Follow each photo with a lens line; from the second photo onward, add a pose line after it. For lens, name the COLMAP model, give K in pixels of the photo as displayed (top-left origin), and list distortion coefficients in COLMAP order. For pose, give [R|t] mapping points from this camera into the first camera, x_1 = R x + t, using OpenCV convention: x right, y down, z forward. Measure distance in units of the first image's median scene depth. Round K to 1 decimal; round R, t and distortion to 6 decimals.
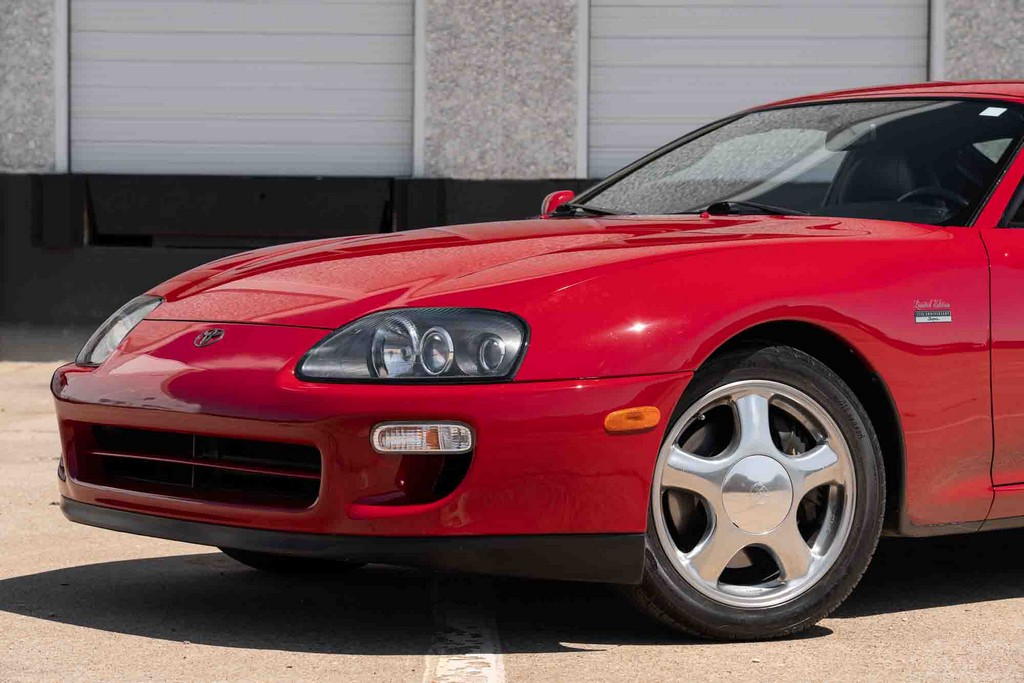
lens RADIAL K [[2656.4, 0, 531.5], [0, 2656.4, 383.9], [0, 0, 1]] dist [0.082881, 0.465331]
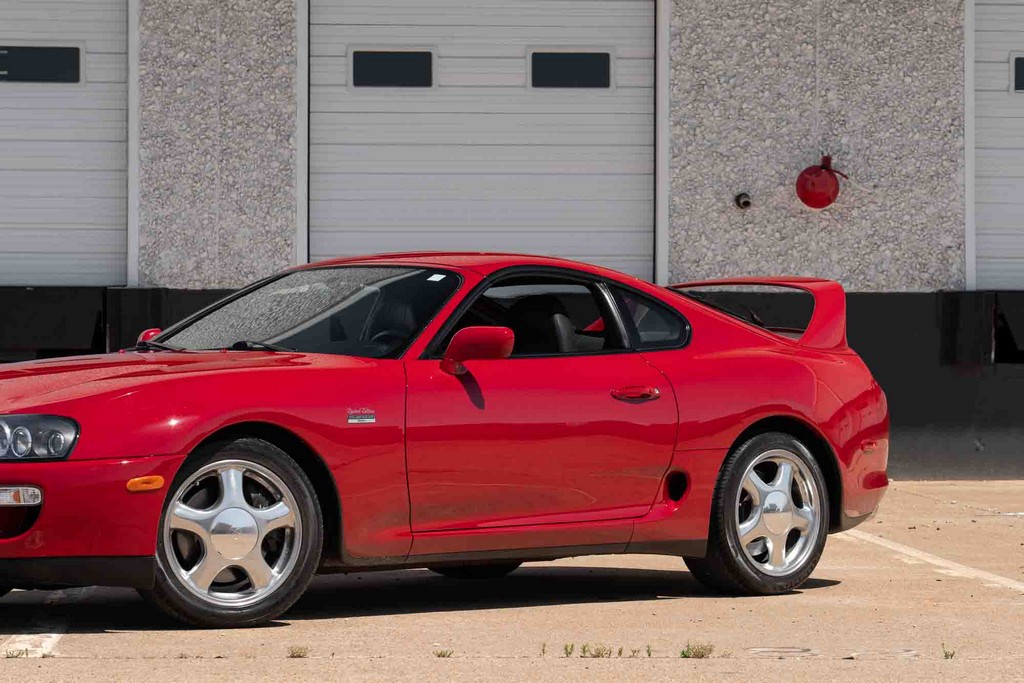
lens RADIAL K [[3432.0, 0, 593.4], [0, 3432.0, 359.6], [0, 0, 1]] dist [0.096455, 0.798153]
pose [[0.997755, -0.003829, 0.066856, 0.154813], [0.007000, 0.998858, -0.047257, 0.035264], [-0.066599, 0.047619, 0.996643, -0.986723]]
